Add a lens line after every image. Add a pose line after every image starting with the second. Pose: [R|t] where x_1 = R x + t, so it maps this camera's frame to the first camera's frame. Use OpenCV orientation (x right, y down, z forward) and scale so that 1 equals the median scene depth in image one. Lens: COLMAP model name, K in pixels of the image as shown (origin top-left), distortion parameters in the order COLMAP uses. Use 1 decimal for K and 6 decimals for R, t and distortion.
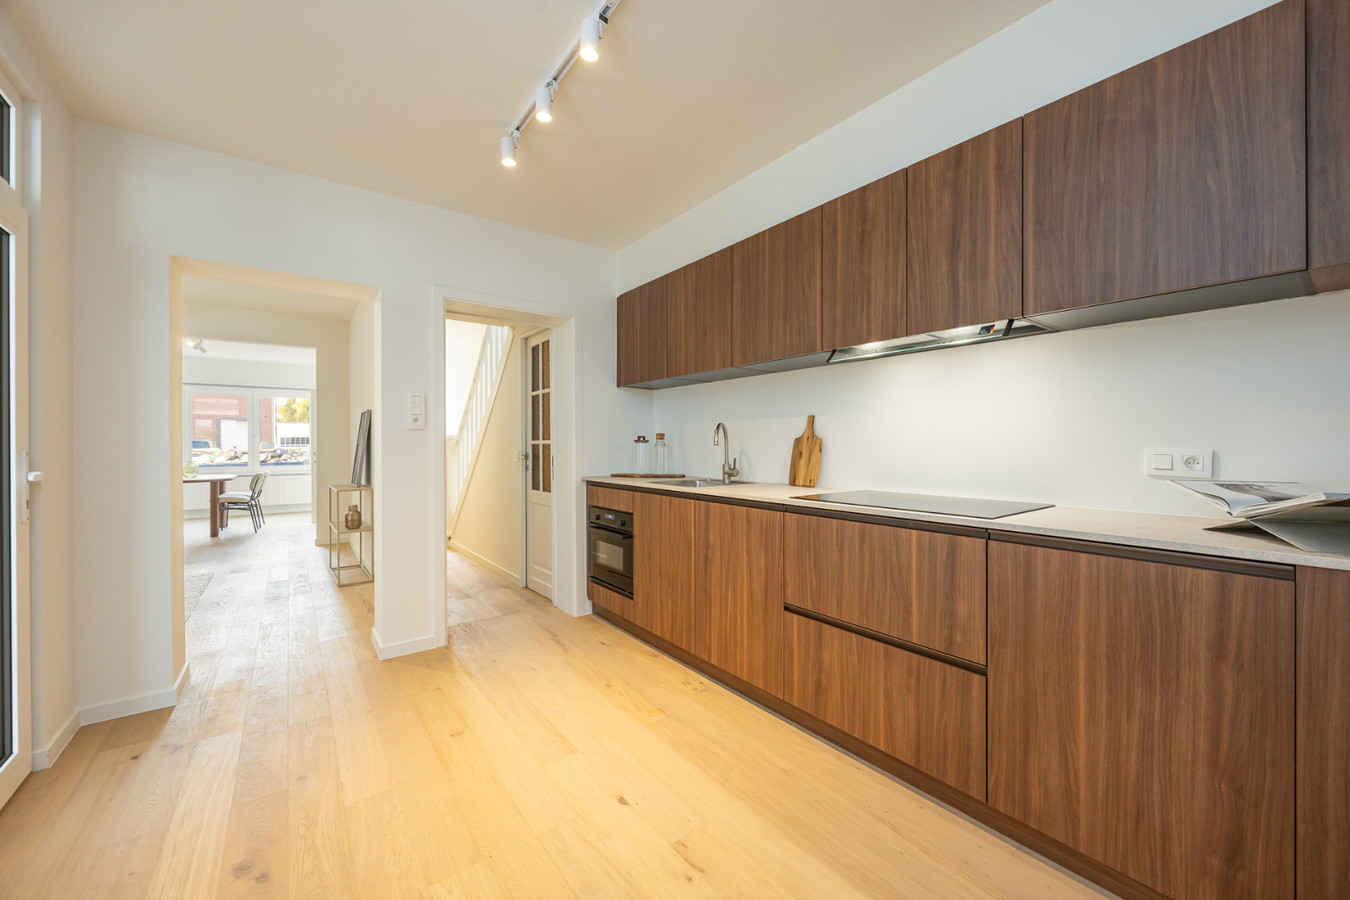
lens RADIAL K [[544.3, 0, 701.2], [0, 544.3, 446.6], [0, 0, 1]] dist [0.000352, 0.000111]
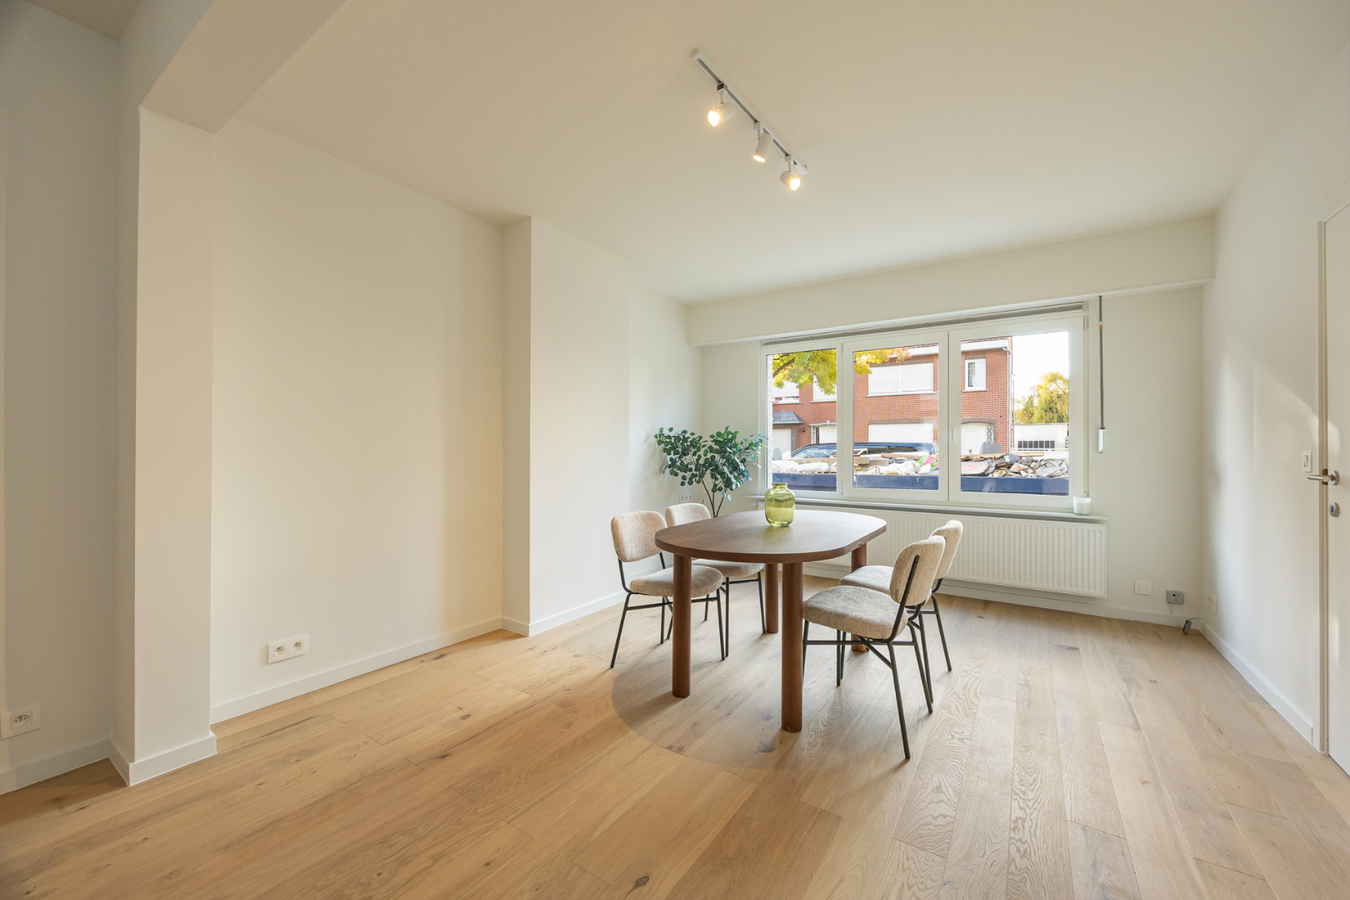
lens RADIAL K [[528.9, 0, 677.4], [0, 528.9, 444.9], [0, 0, 1]] dist [-0.001444, 0.000077]
pose [[0.331874, -0.002790, -0.943320, -0.366139], [-0.008013, 0.999951, -0.005777, 0.000199], [0.943290, 0.009476, 0.331836, 0.489236]]
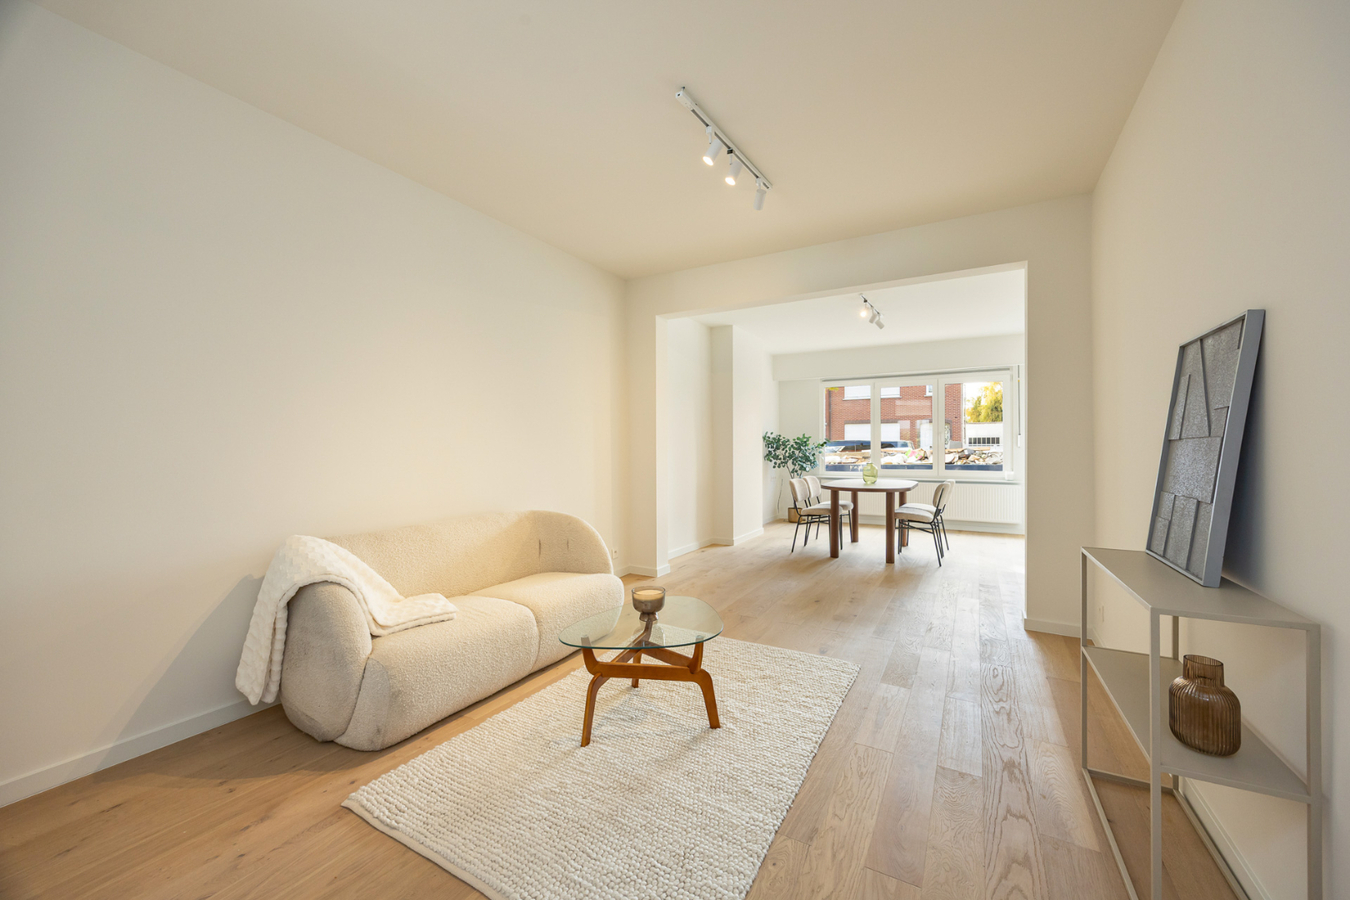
lens RADIAL K [[528.9, 0, 677.4], [0, 528.9, 444.9], [0, 0, 1]] dist [-0.001444, 0.000077]
pose [[0.398597, -0.000333, -0.917126, -0.188492], [-0.002155, 0.999997, -0.001300, -0.000322], [0.917124, 0.002494, 0.398595, 0.244083]]
